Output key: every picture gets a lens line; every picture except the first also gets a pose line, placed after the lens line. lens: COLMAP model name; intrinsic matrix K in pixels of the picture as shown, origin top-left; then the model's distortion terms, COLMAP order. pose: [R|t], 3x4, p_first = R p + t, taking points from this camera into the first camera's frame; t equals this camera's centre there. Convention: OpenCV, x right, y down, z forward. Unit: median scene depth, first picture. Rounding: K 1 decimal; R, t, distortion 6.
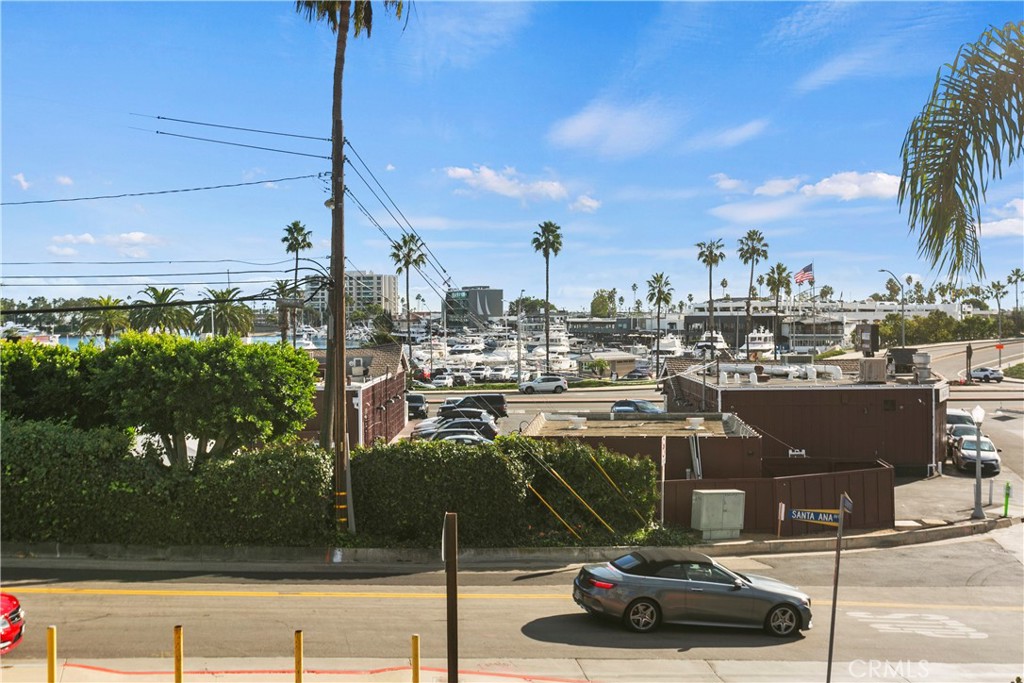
lens RADIAL K [[1157.4, 0, 509.6], [0, 1157.4, 340.1], [0, 0, 1]] dist [0.006241, 0.000000]
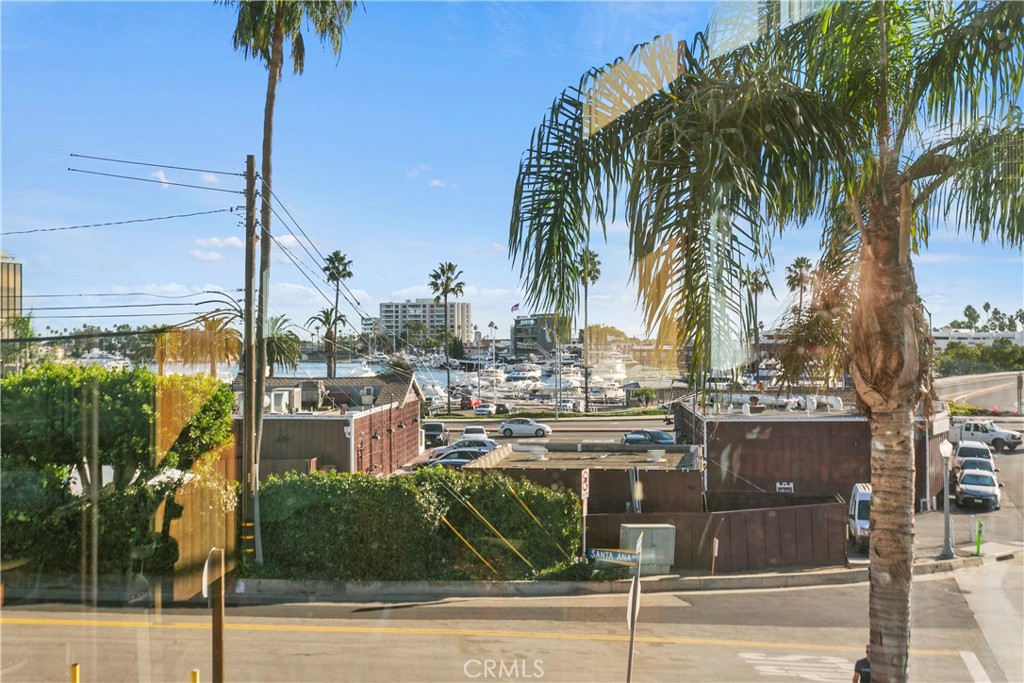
lens RADIAL K [[1157.4, 0, 515.4], [0, 1157.4, 336.2], [0, 0, 1]] dist [0.006241, 0.000000]
pose [[0.997361, -0.000108, -0.072600, 0.140875], [-0.001806, 0.999652, -0.026306, -0.004533], [0.072578, 0.026368, 0.997014, 0.005776]]
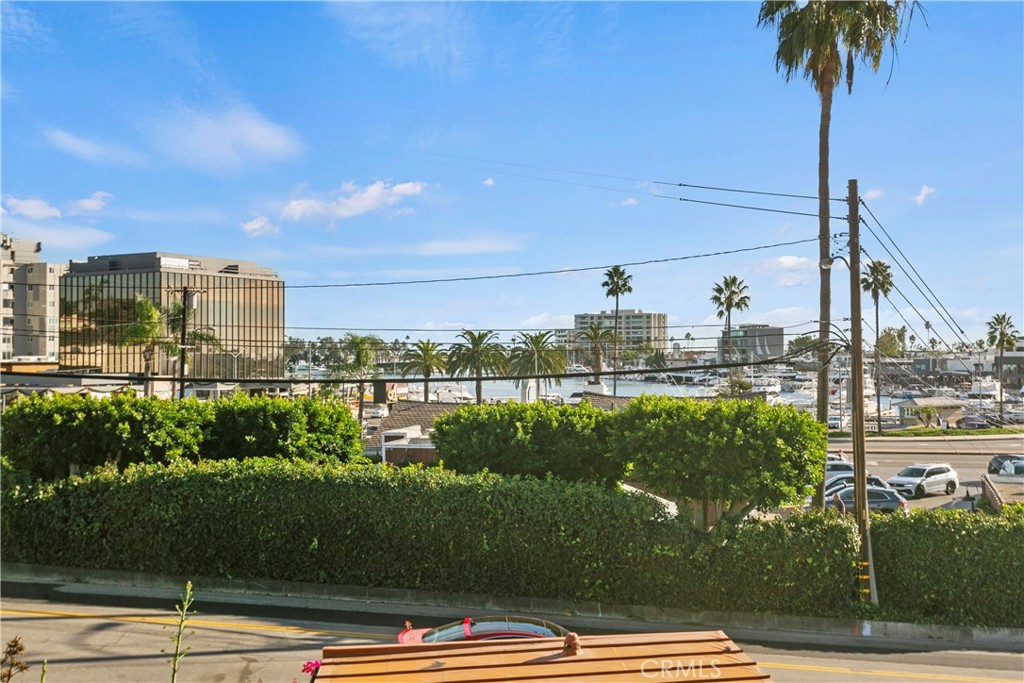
lens RADIAL K [[1157.4, 0, 467.5], [0, 1157.4, 323.7], [0, 0, 1]] dist [0.006241, 0.000000]
pose [[0.970087, -0.006424, -0.242673, -0.202805], [-0.004642, 0.998976, -0.045001, -0.019772], [0.242713, 0.044782, 0.969064, -0.025044]]
